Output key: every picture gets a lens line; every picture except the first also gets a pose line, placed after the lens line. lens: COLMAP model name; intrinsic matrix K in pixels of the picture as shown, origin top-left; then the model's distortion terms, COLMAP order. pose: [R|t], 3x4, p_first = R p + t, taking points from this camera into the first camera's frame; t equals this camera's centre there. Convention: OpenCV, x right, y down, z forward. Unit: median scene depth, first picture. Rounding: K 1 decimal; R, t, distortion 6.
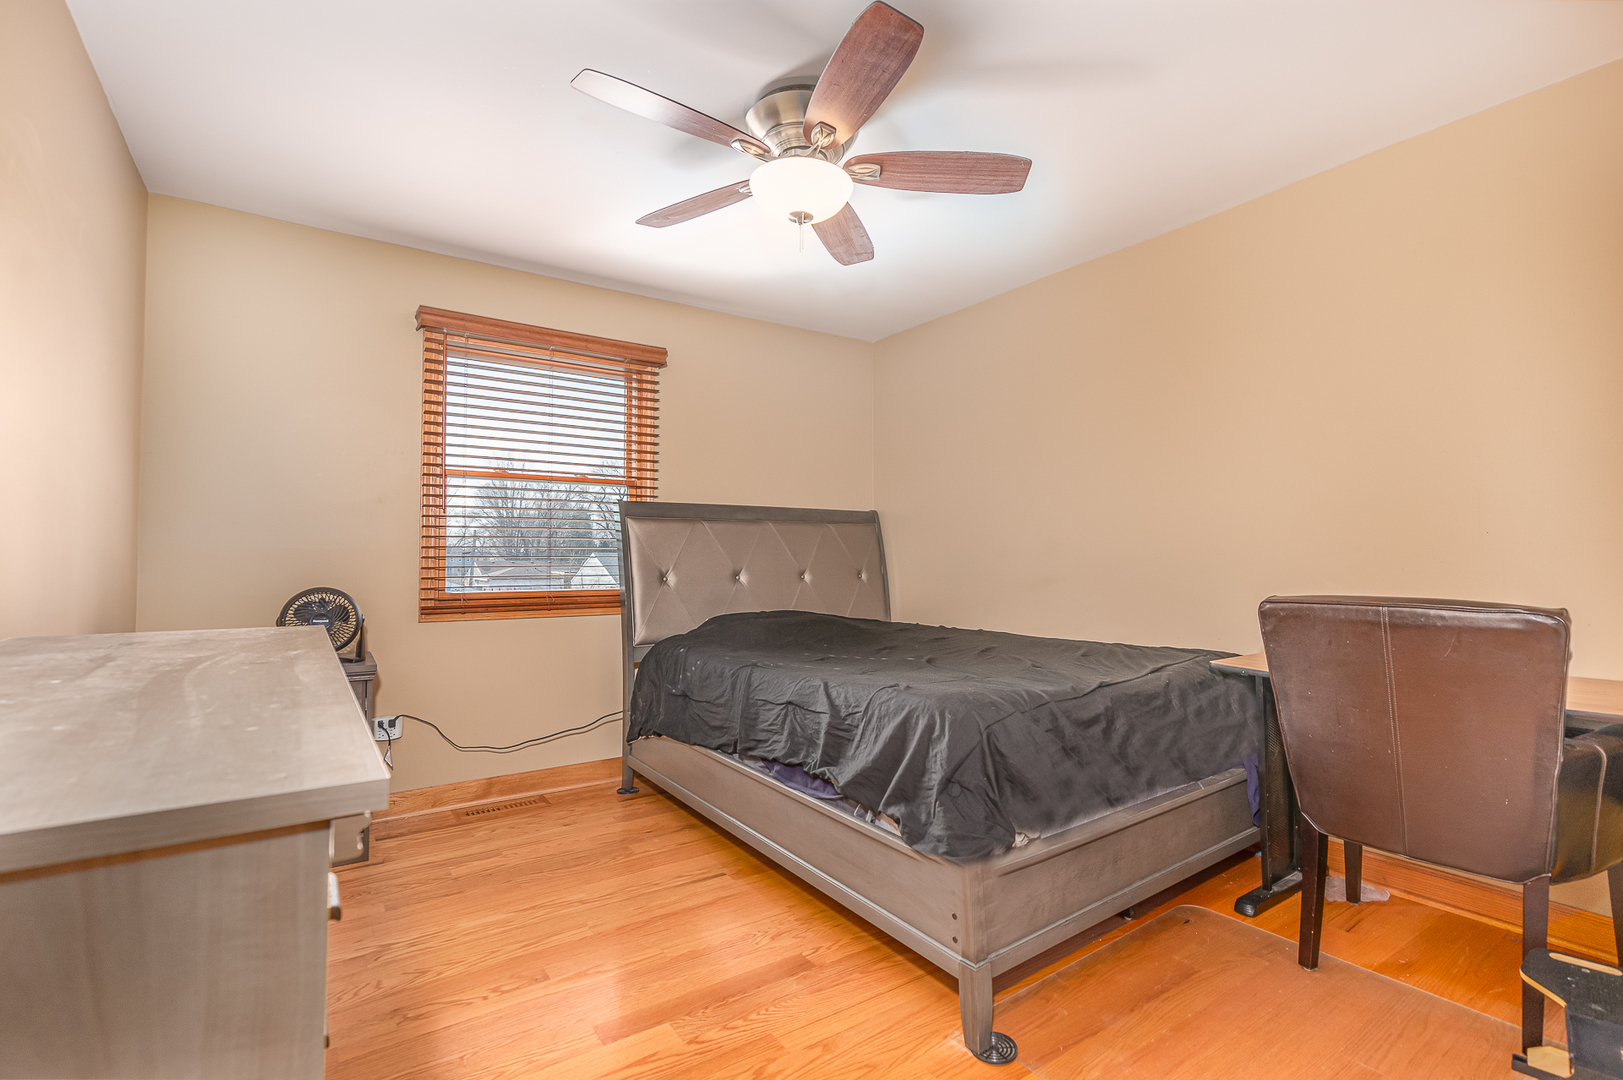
lens RADIAL K [[730.4, 0, 819.5], [0, 730.4, 543.2], [0, 0, 1]] dist [0.002409, 0.000313]
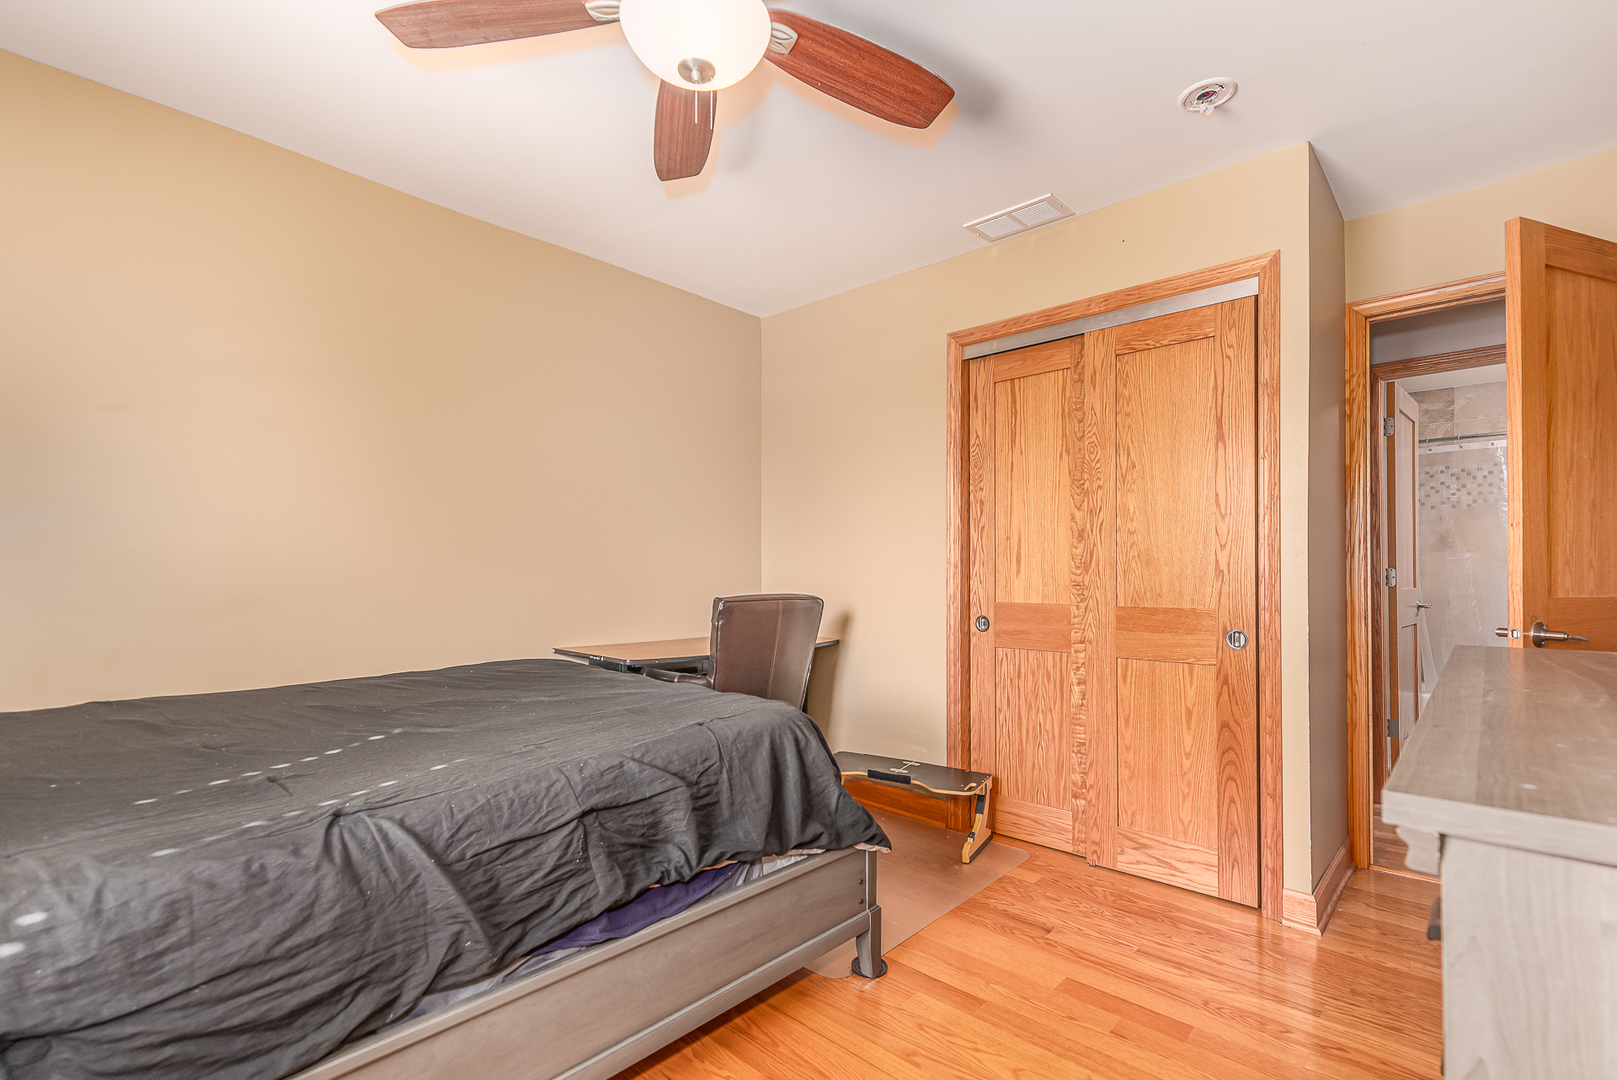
lens RADIAL K [[727.7, 0, 816.5], [0, 727.7, 543.2], [0, 0, 1]] dist [0.002409, 0.000313]
pose [[-0.205300, 0.030217, 0.978232, -0.679840], [-0.025821, 0.999008, -0.036278, 0.010884], [-0.978358, -0.032707, -0.204316, 0.942273]]
